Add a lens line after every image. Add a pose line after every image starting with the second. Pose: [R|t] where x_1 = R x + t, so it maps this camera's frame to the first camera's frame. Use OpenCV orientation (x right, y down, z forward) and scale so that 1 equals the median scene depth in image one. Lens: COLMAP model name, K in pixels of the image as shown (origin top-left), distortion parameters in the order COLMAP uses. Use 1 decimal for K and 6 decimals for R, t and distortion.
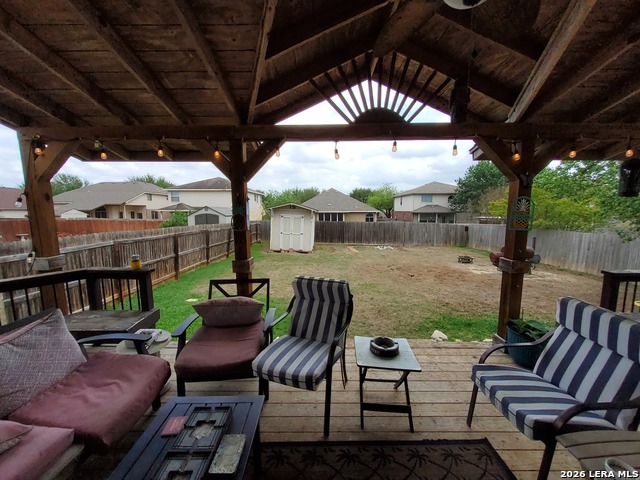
lens RADIAL K [[256.4, 0, 318.6], [0, 256.4, 237.6], [0, 0, 1]] dist [-0.002540, -0.000312]
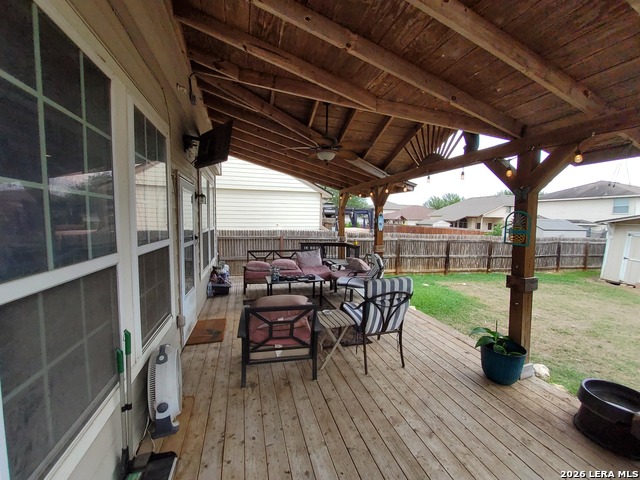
lens RADIAL K [[256.4, 0, 318.6], [0, 256.4, 237.6], [0, 0, 1]] dist [-0.002540, -0.000312]
pose [[0.293157, 0.079553, -0.952749, 0.372301], [-0.123783, 0.991303, 0.044685, -0.001348], [0.948017, 0.104835, 0.300455, -0.005009]]
